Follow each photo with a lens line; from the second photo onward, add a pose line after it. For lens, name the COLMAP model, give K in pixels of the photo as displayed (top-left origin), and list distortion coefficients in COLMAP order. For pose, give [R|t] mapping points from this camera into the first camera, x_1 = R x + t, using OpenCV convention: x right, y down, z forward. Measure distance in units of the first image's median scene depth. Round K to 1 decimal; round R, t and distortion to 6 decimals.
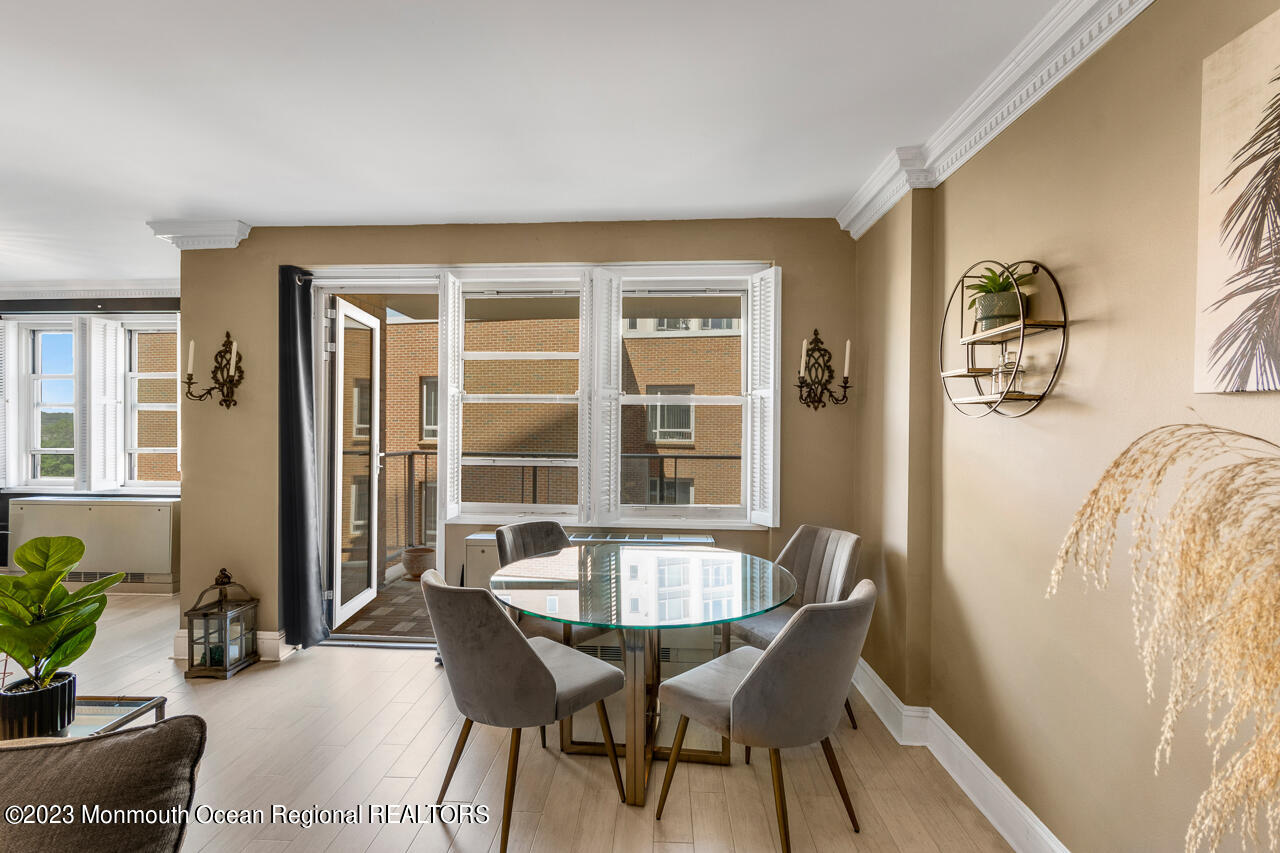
lens RADIAL K [[577.5, 0, 636.6], [0, 577.5, 437.5], [0, 0, 1]] dist [-0.007768, 0.000503]
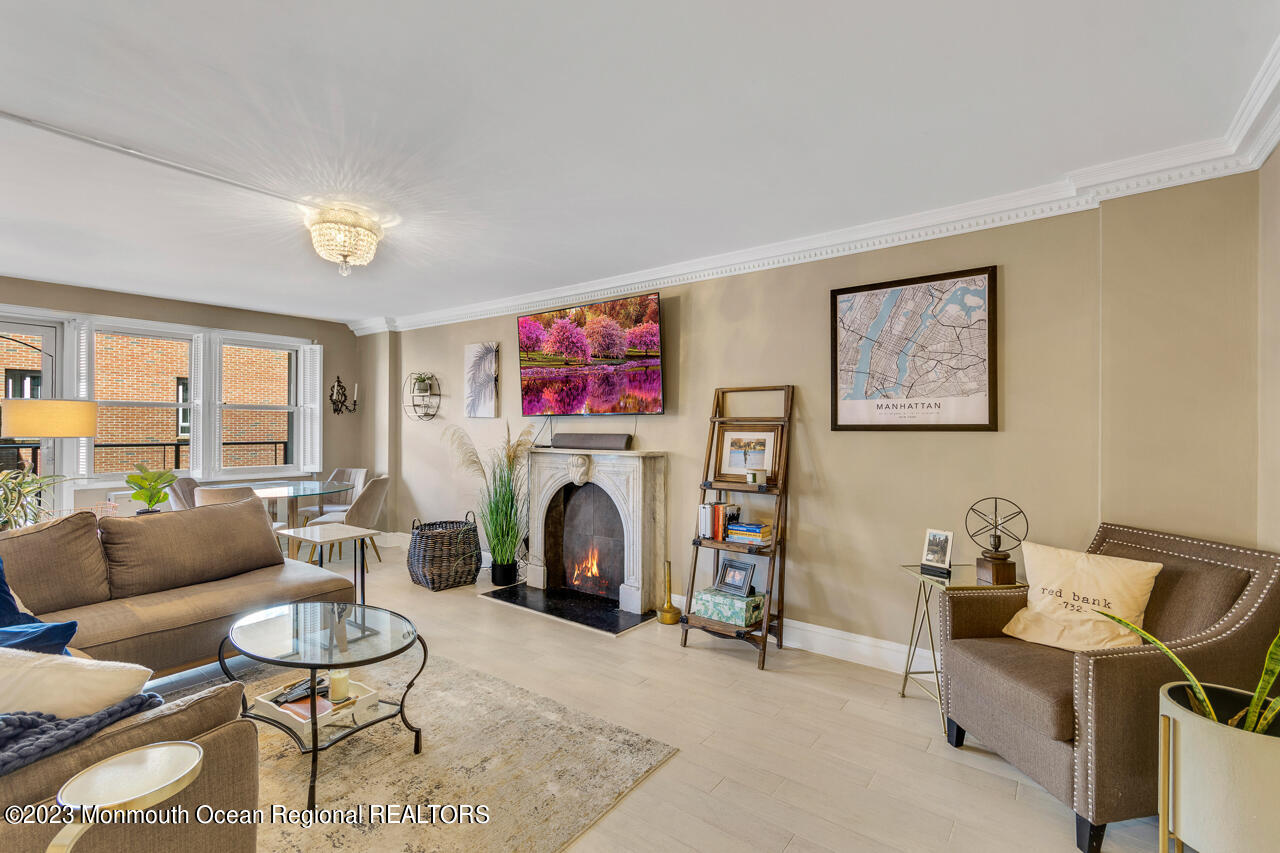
lens RADIAL K [[577.5, 0, 633.5], [0, 577.5, 428.7], [0, 0, 1]] dist [-0.007768, 0.000503]
pose [[0.571149, -0.008256, 0.820805, -0.811247], [0.009784, 0.999947, 0.003250, 0.006807], [-0.820788, 0.006174, 0.571200, -1.092478]]
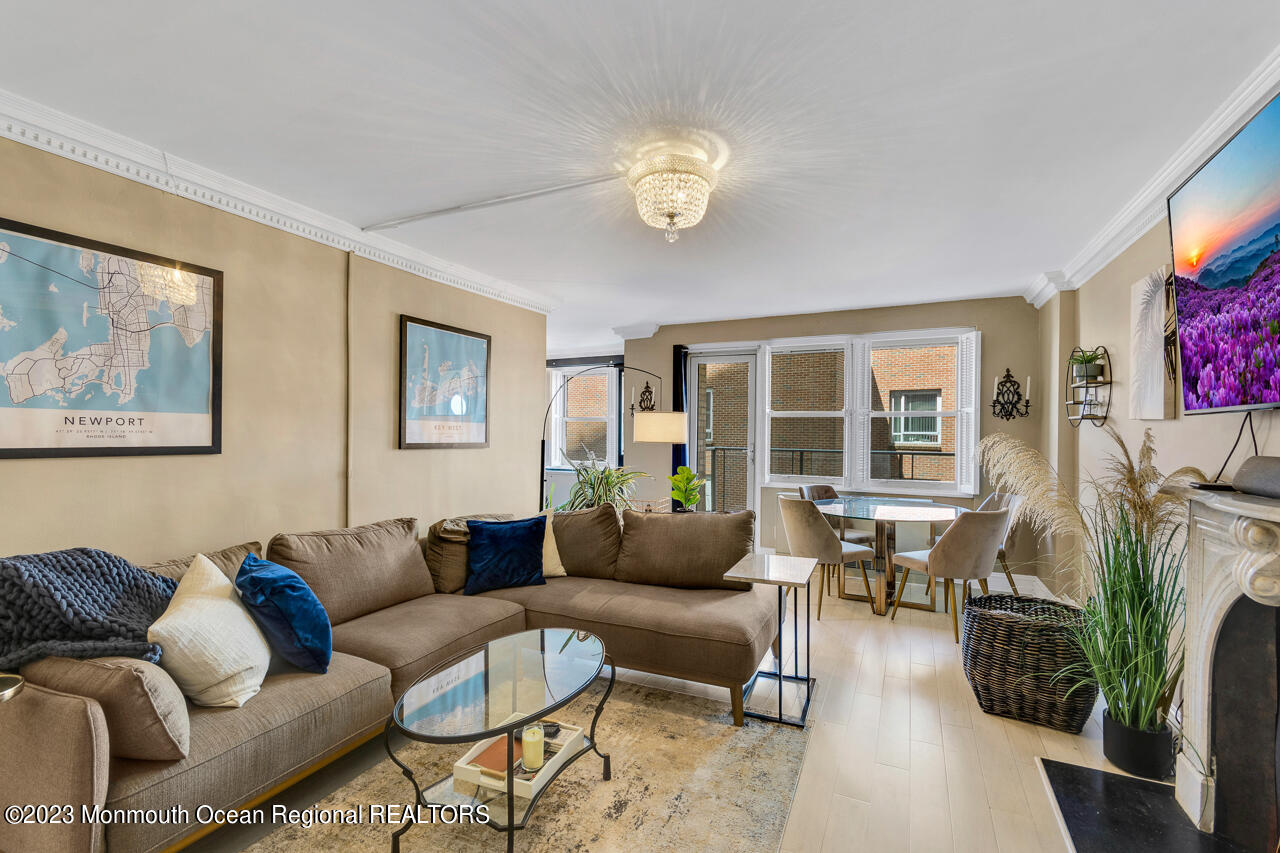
lens RADIAL K [[577.5, 0, 622.3], [0, 577.5, 432.7], [0, 0, 1]] dist [-0.007768, 0.000503]
pose [[0.914019, 0.002774, -0.405661, -0.008199], [-0.007694, 0.999915, -0.010496, 0.009020], [0.405598, 0.012715, 0.913963, -0.851771]]
